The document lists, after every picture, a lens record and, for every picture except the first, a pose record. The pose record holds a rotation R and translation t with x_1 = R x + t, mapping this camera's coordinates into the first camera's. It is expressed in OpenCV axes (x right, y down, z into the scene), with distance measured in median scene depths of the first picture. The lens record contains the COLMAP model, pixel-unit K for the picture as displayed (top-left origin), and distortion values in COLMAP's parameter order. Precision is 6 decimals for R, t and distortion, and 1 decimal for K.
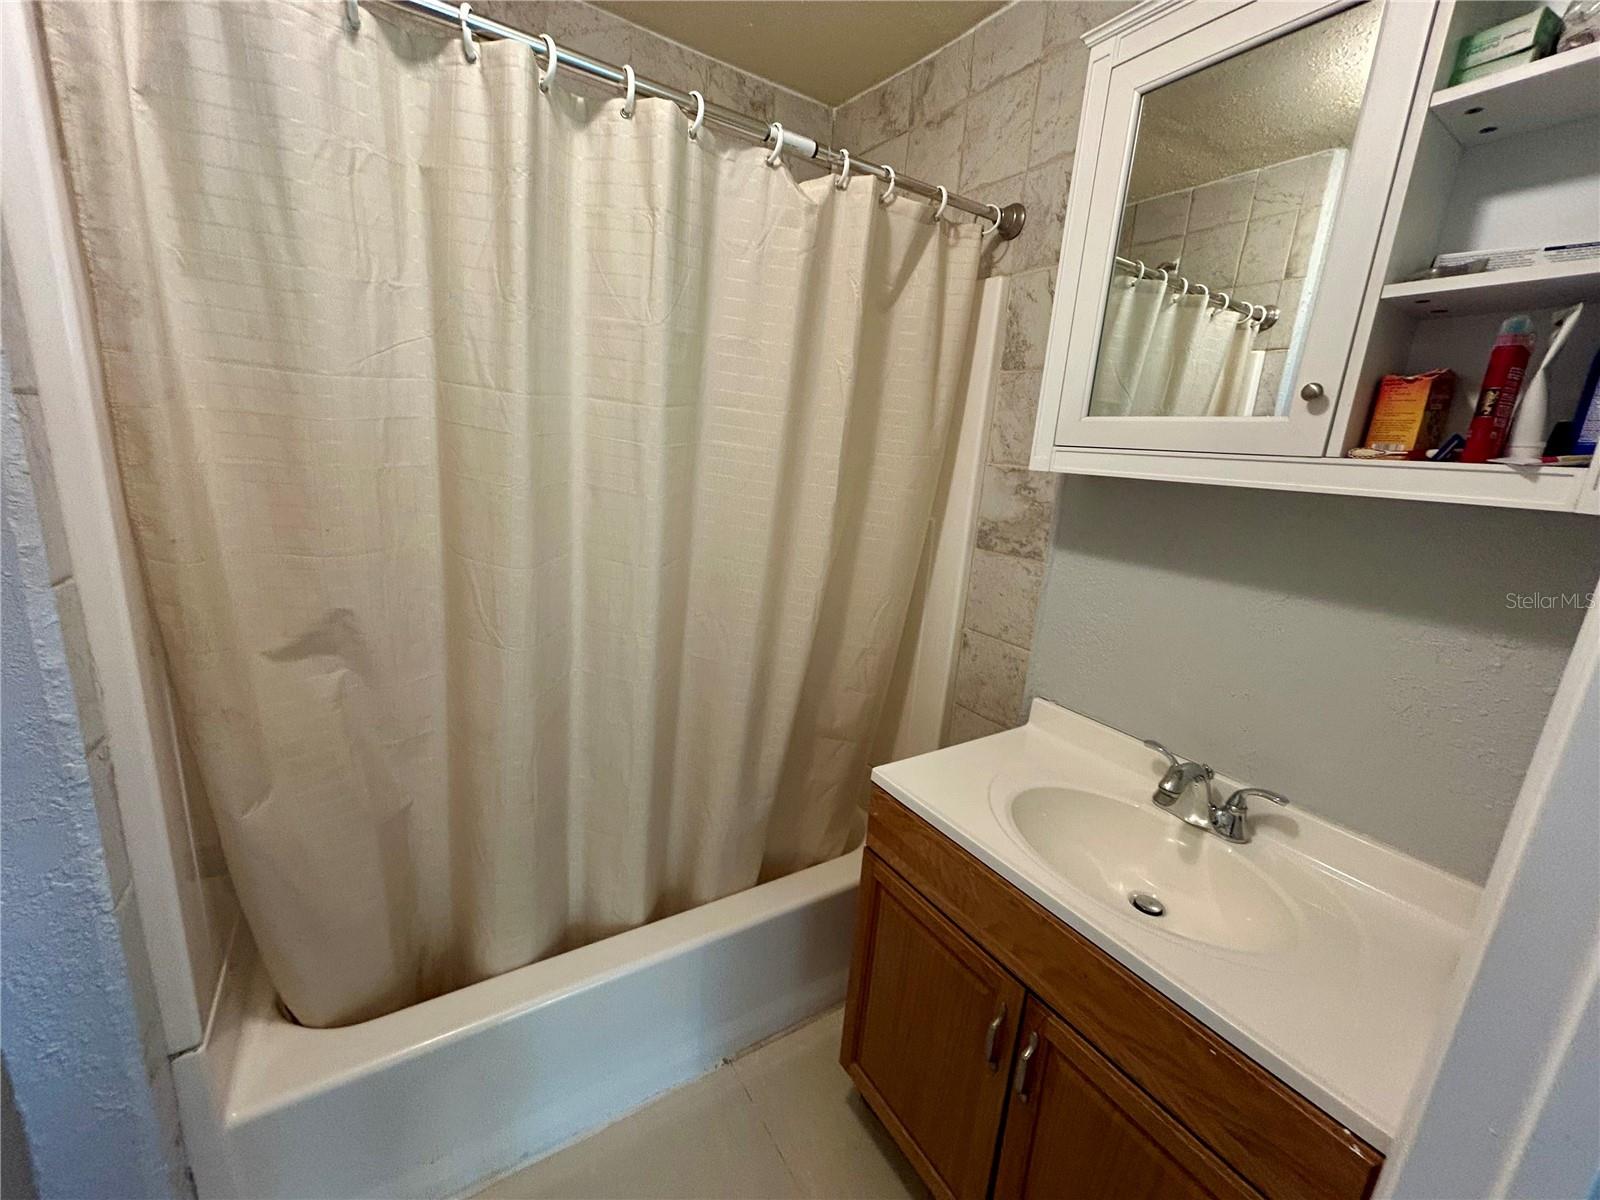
lens RADIAL K [[646.3, 0, 800.0], [0, 646.3, 596.7], [0, 0, 1]] dist [-0.003904, 0.001884]
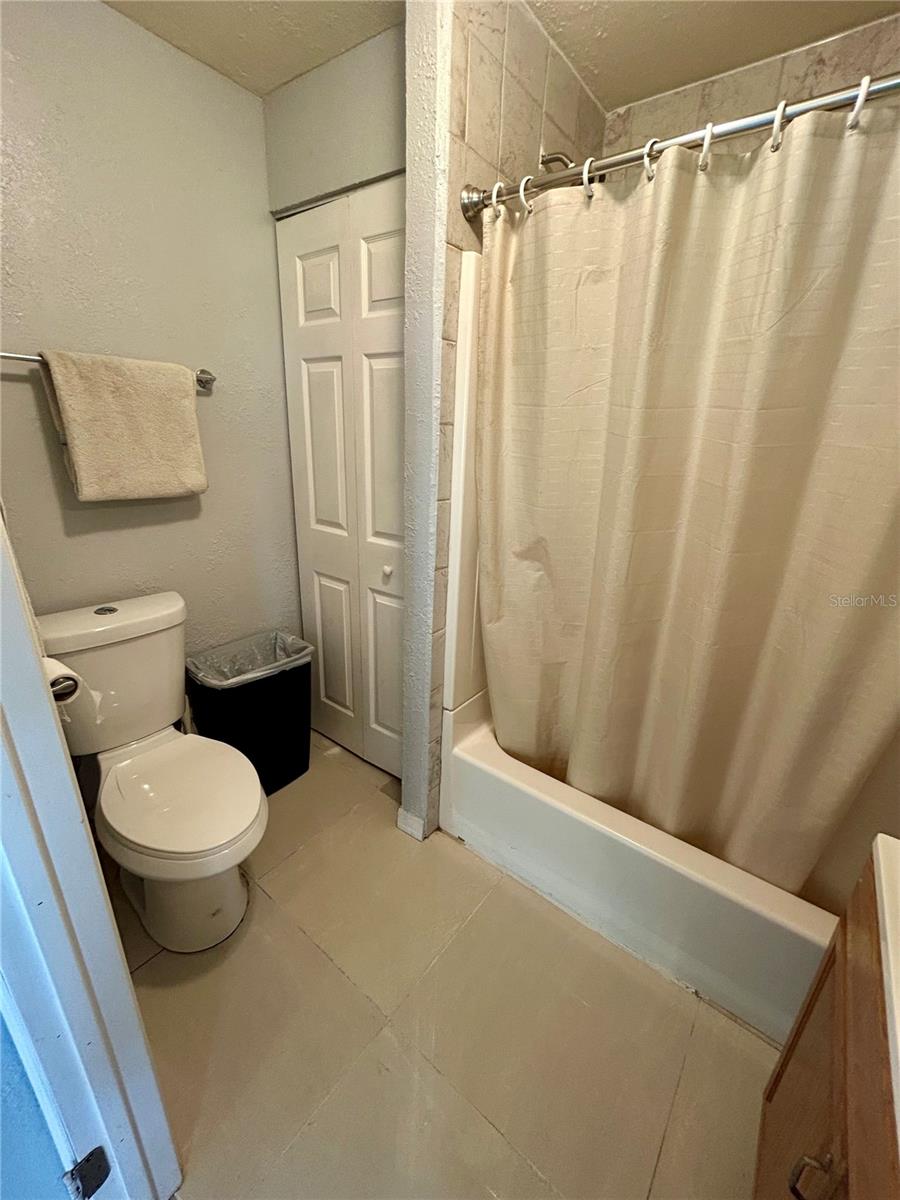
lens RADIAL K [[484.7, 0, 449.1], [0, 484.7, 599.7], [0, 0, 1]] dist [-0.003904, 0.001884]
pose [[0.337817, 0.262904, -0.903748, 0.424435], [-0.232681, 0.953720, 0.190466, -0.011042], [0.911997, 0.145943, 0.383356, 0.213235]]
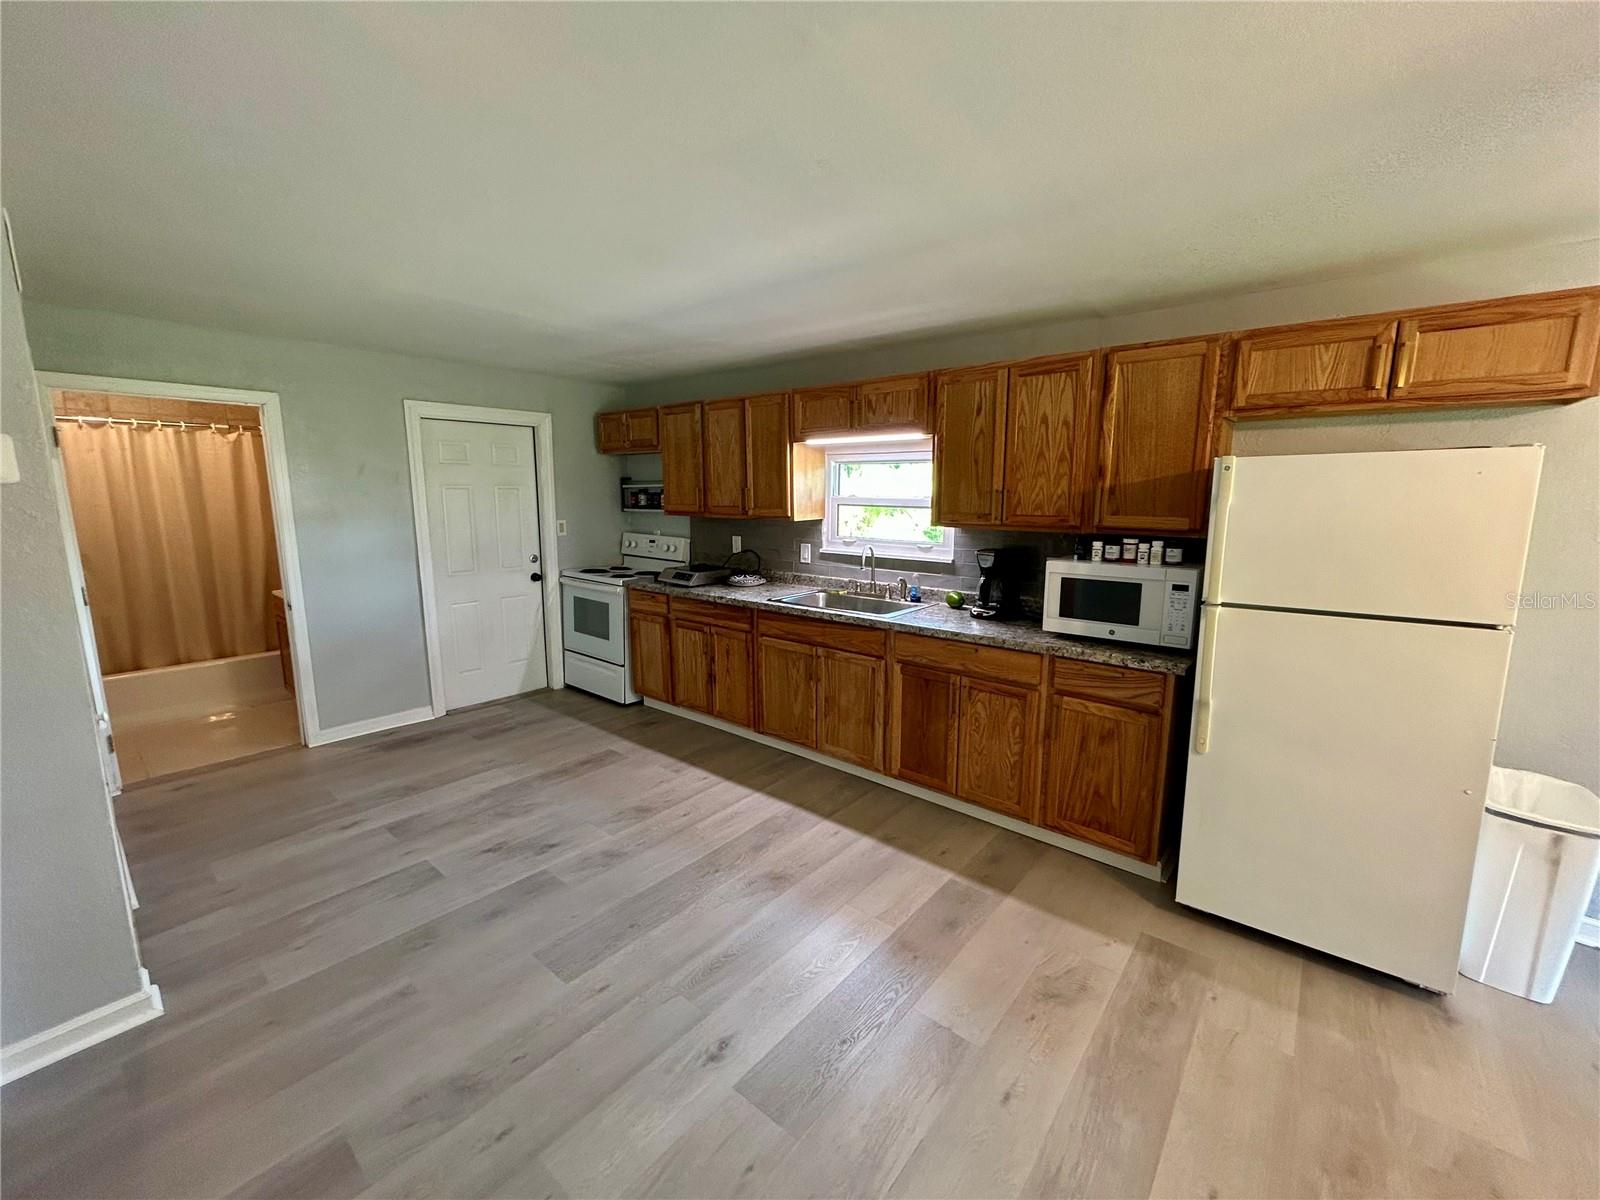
lens RADIAL K [[646.3, 0, 801.7], [0, 646.3, 594.8], [0, 0, 1]] dist [-0.003904, 0.001884]
pose [[0.952857, -0.113457, 0.281408, 1.988766], [0.128507, 0.991071, -0.035553, 0.828055], [-0.274861, 0.070040, 0.958929, -3.388384]]
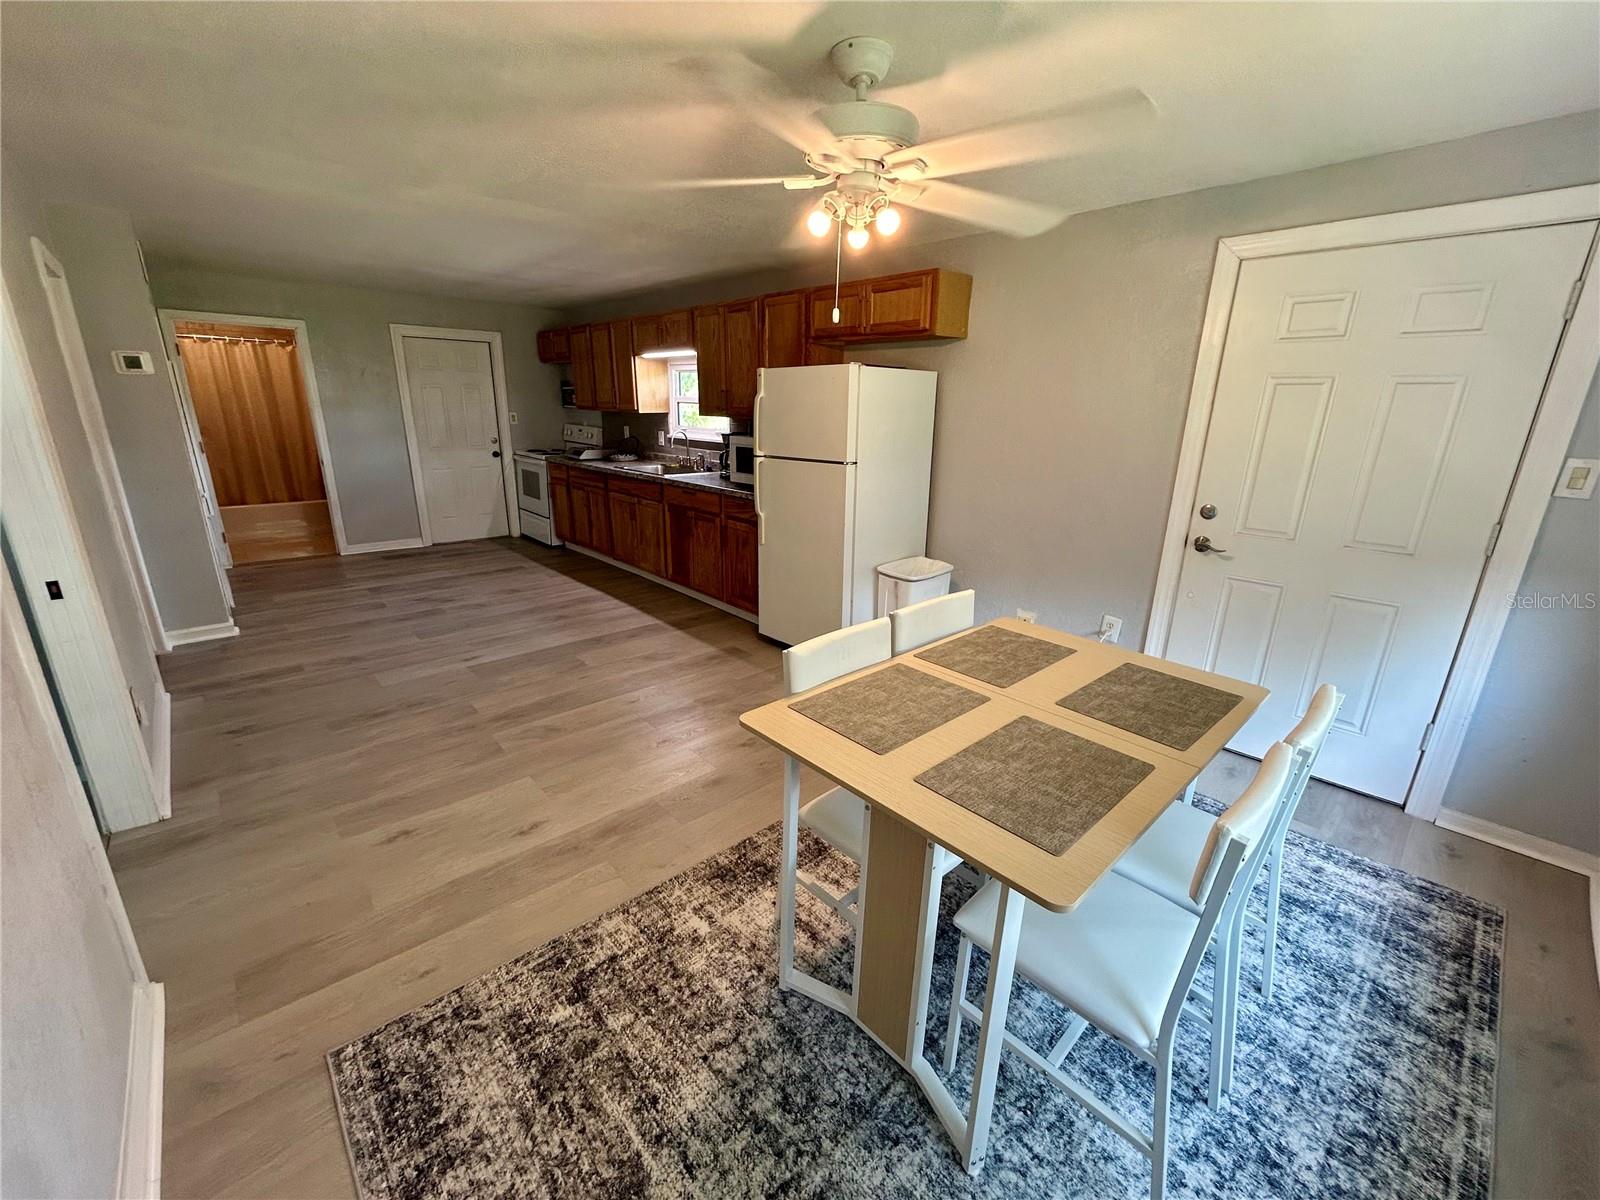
lens RADIAL K [[646.3, 0, 801.5], [0, 646.3, 597.0], [0, 0, 1]] dist [-0.003904, 0.001884]
pose [[0.984467, -0.097357, 0.146105, 3.286966], [0.086117, 0.992955, 0.081393, 1.392835], [-0.153000, -0.067547, 0.985915, -5.189720]]
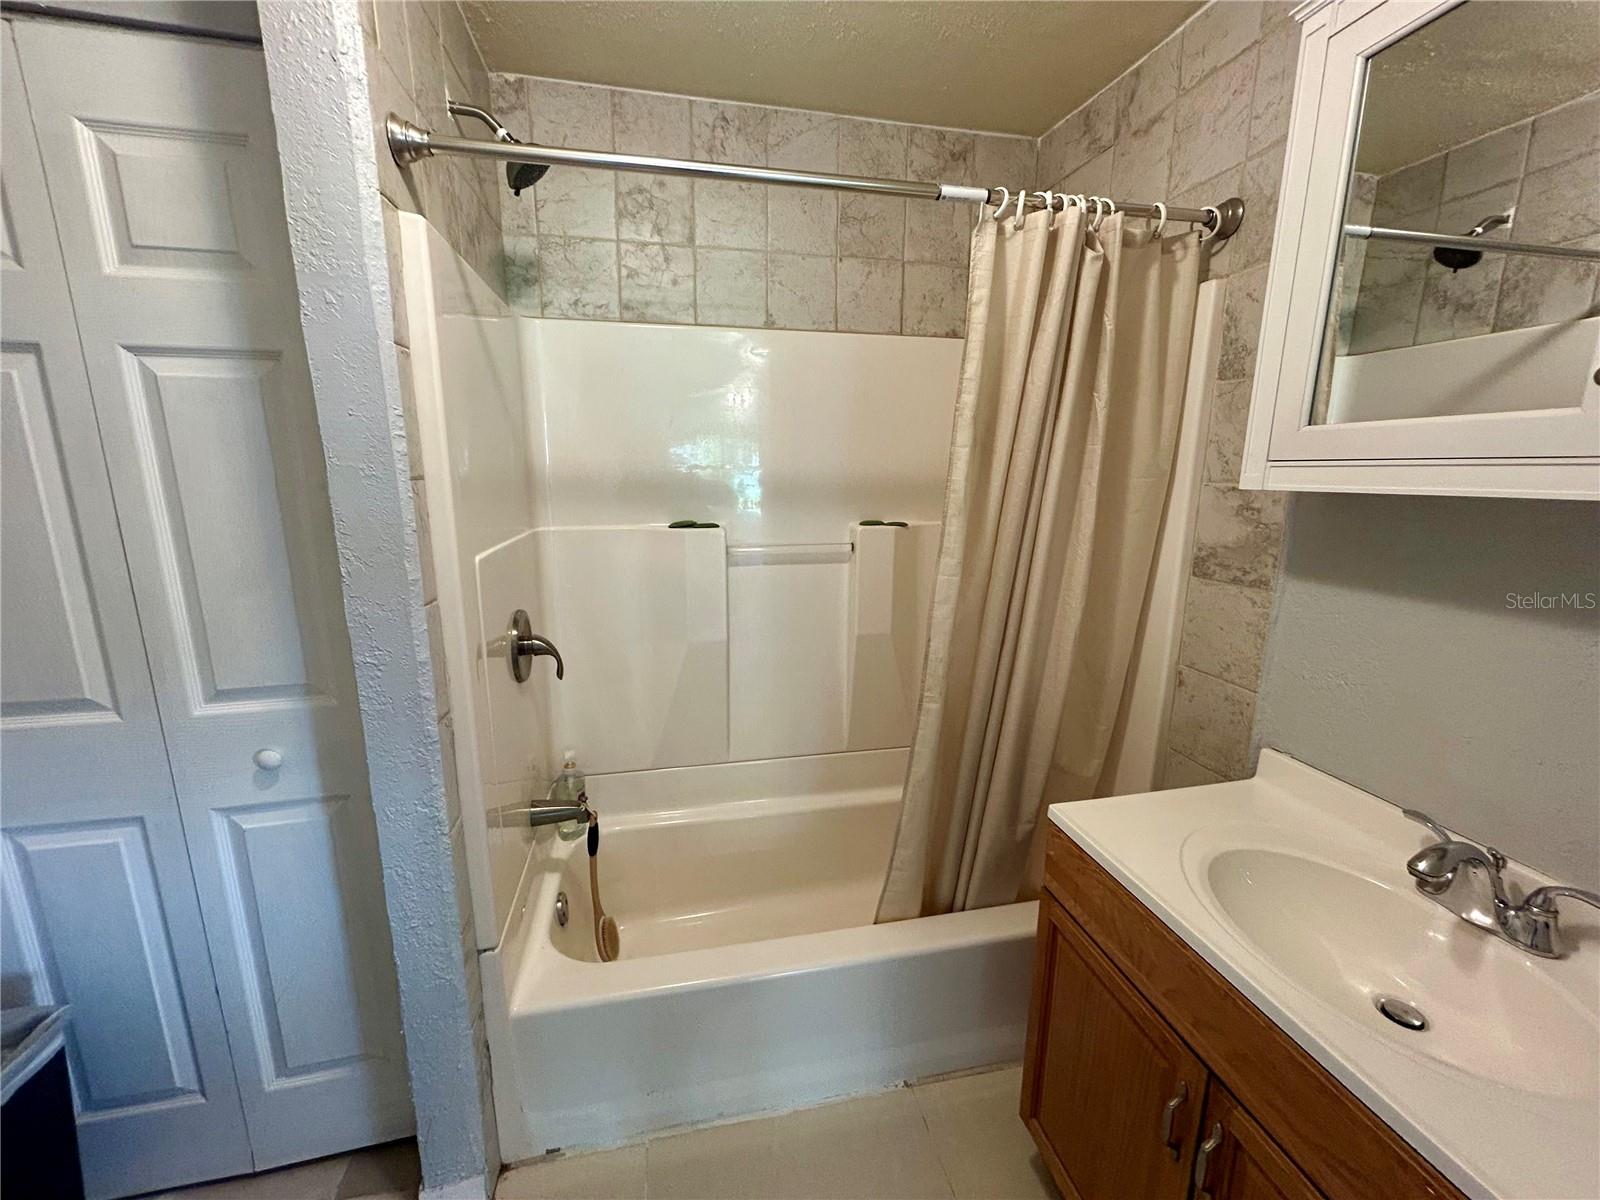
lens RADIAL K [[646.3, 0, 798.7], [0, 646.3, 595.9], [0, 0, 1]] dist [-0.003904, 0.001884]
pose [[0.933010, 0.005255, -0.359812, 0.112022], [-0.021885, 0.998871, -0.042159, 0.003048], [0.359184, 0.047209, 0.932072, -0.050965]]
